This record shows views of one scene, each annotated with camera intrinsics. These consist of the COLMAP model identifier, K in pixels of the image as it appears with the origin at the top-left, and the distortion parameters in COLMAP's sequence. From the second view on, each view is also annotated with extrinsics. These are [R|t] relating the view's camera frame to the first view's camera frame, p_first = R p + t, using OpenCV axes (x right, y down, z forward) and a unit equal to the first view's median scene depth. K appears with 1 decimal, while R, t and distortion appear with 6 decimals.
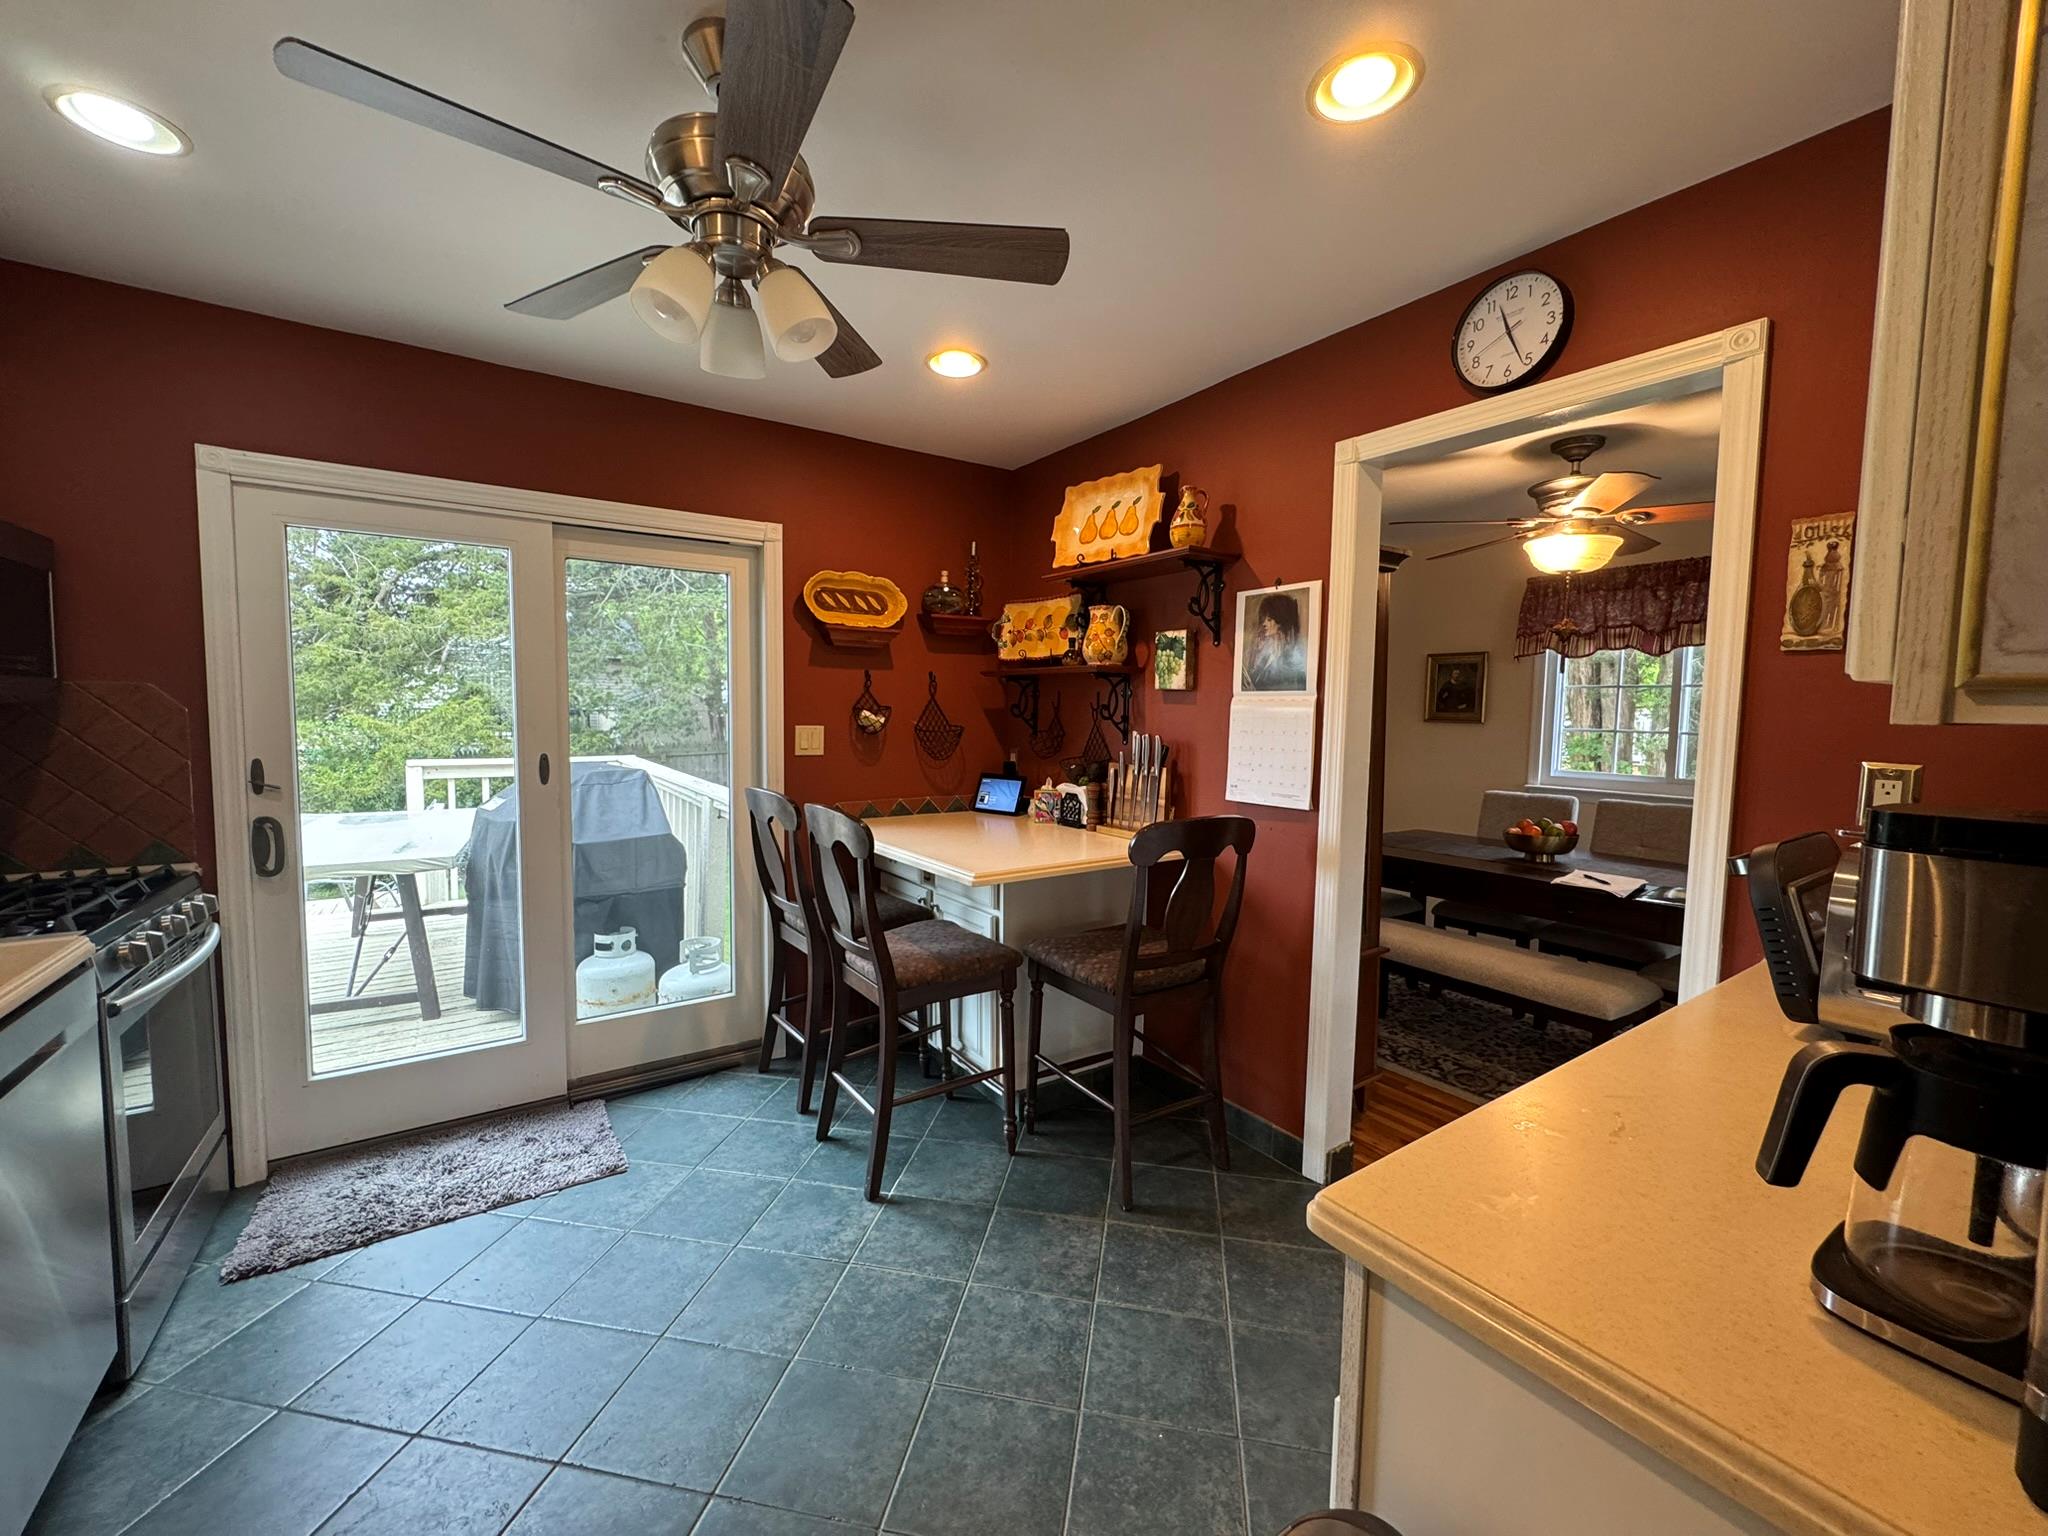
lens RADIAL K [[812.7, 0, 1026.6], [0, 812.7, 766.4], [0, 0, 1]] dist [-0.002192, 0.000820]
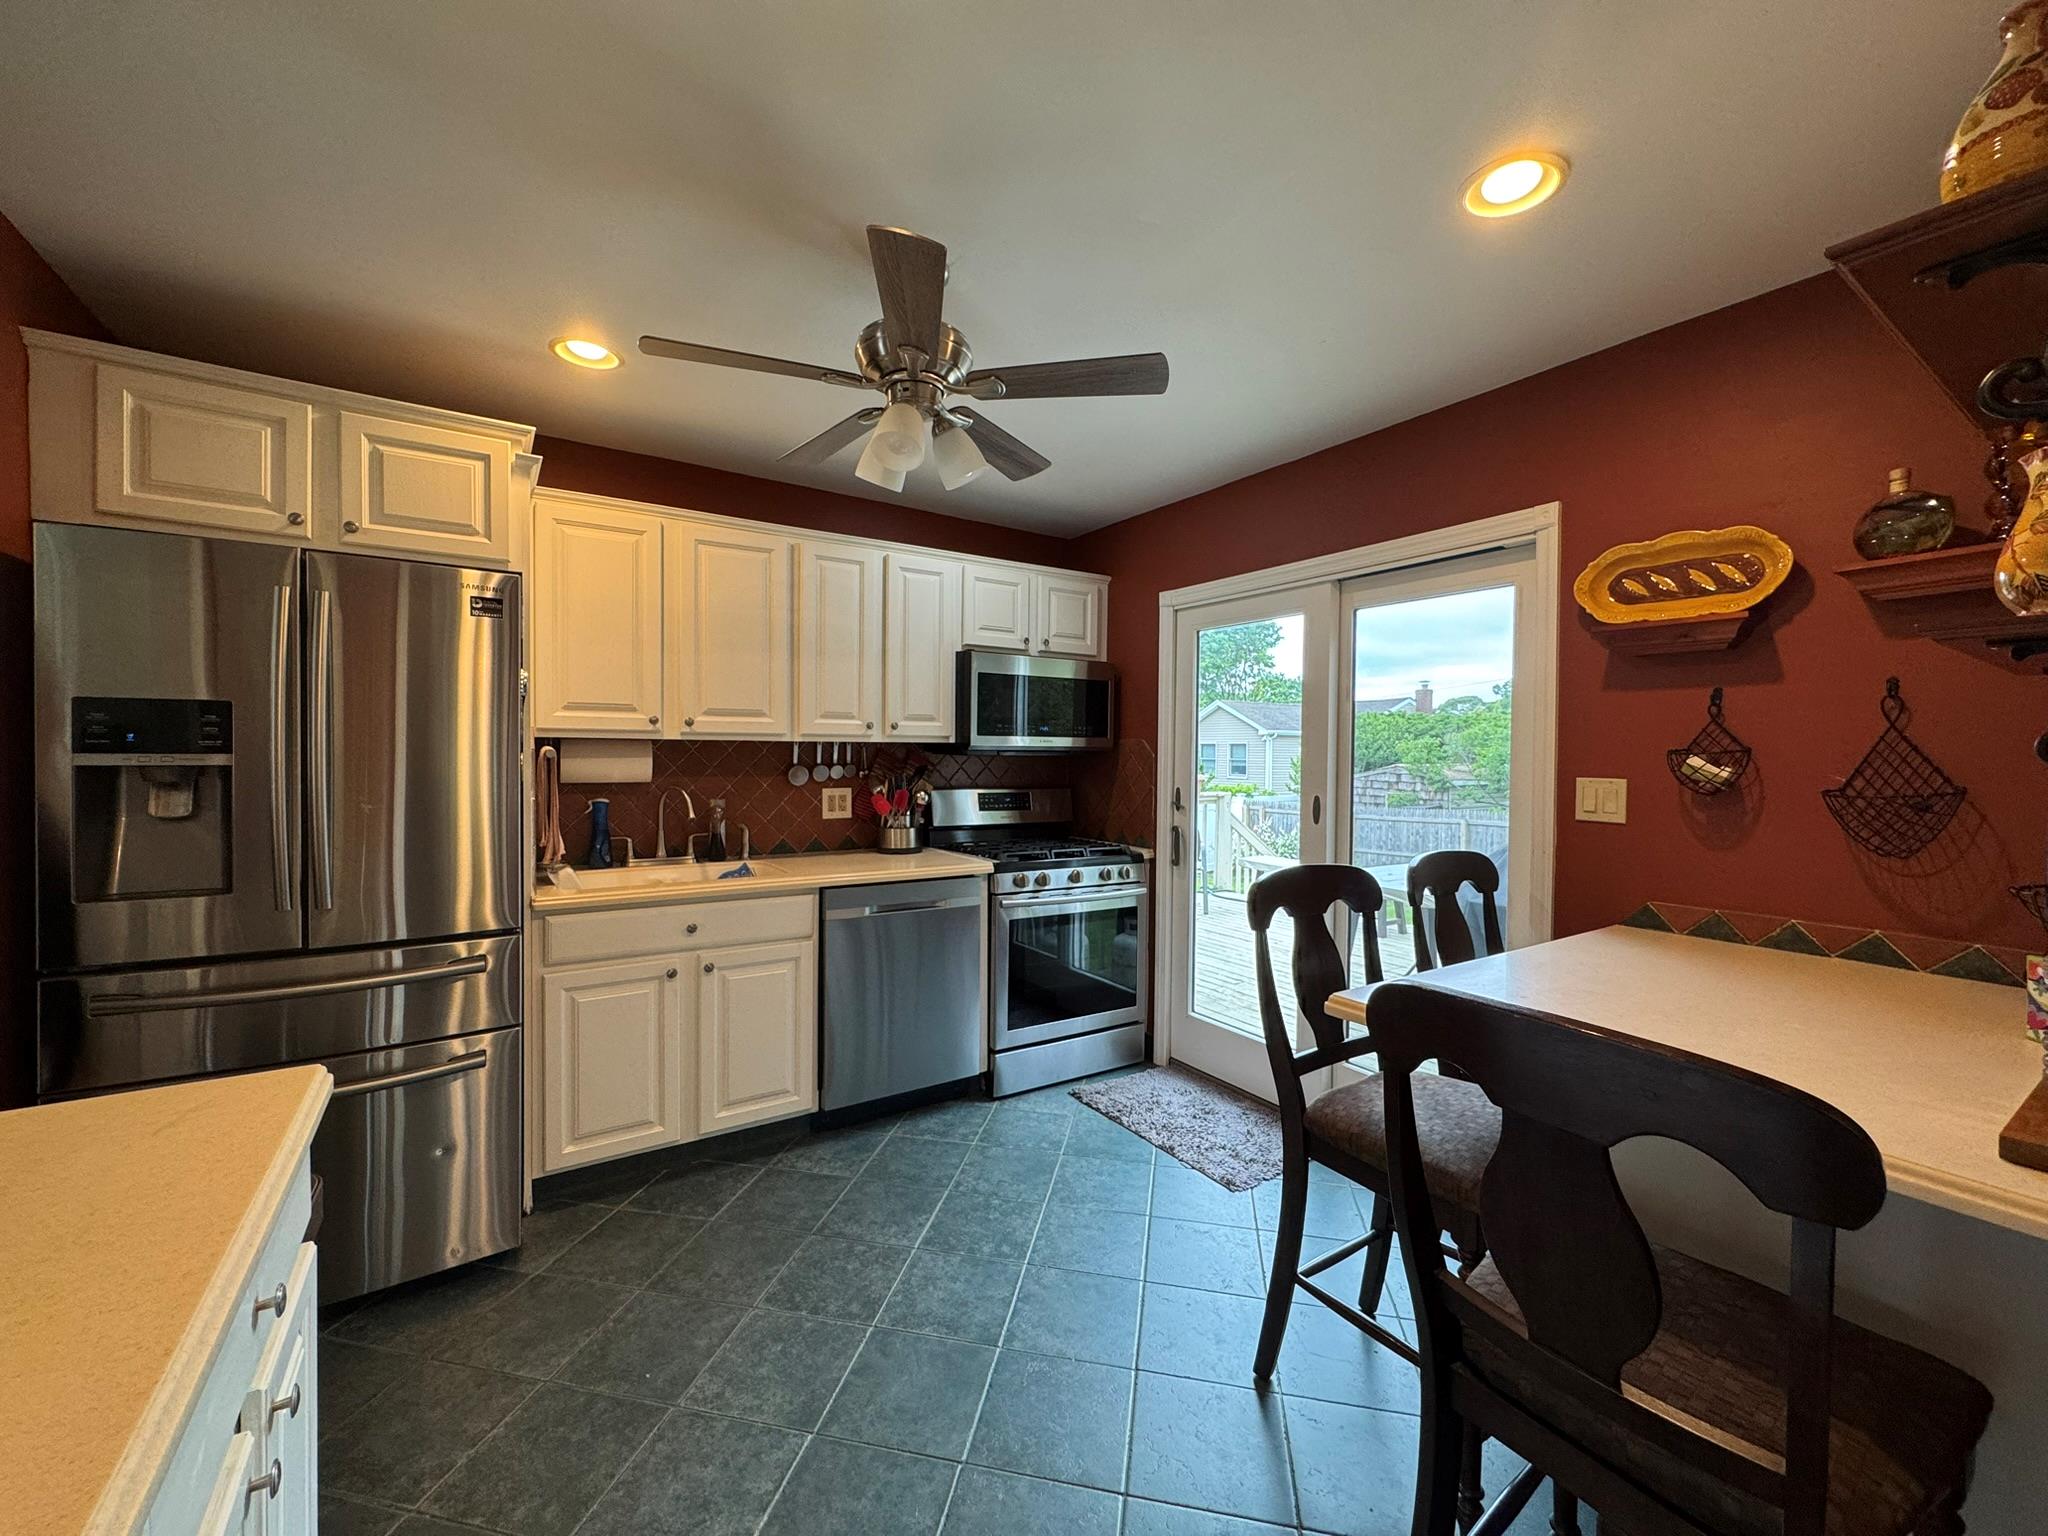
lens RADIAL K [[812.7, 0, 1023.6], [0, 812.7, 762.2], [0, 0, 1]] dist [-0.002192, 0.000820]
pose [[-0.015547, 0.004774, -0.999868, 0.422369], [-0.074416, 0.997210, 0.005918, -0.031976], [0.997106, 0.074498, -0.015148, 0.532646]]
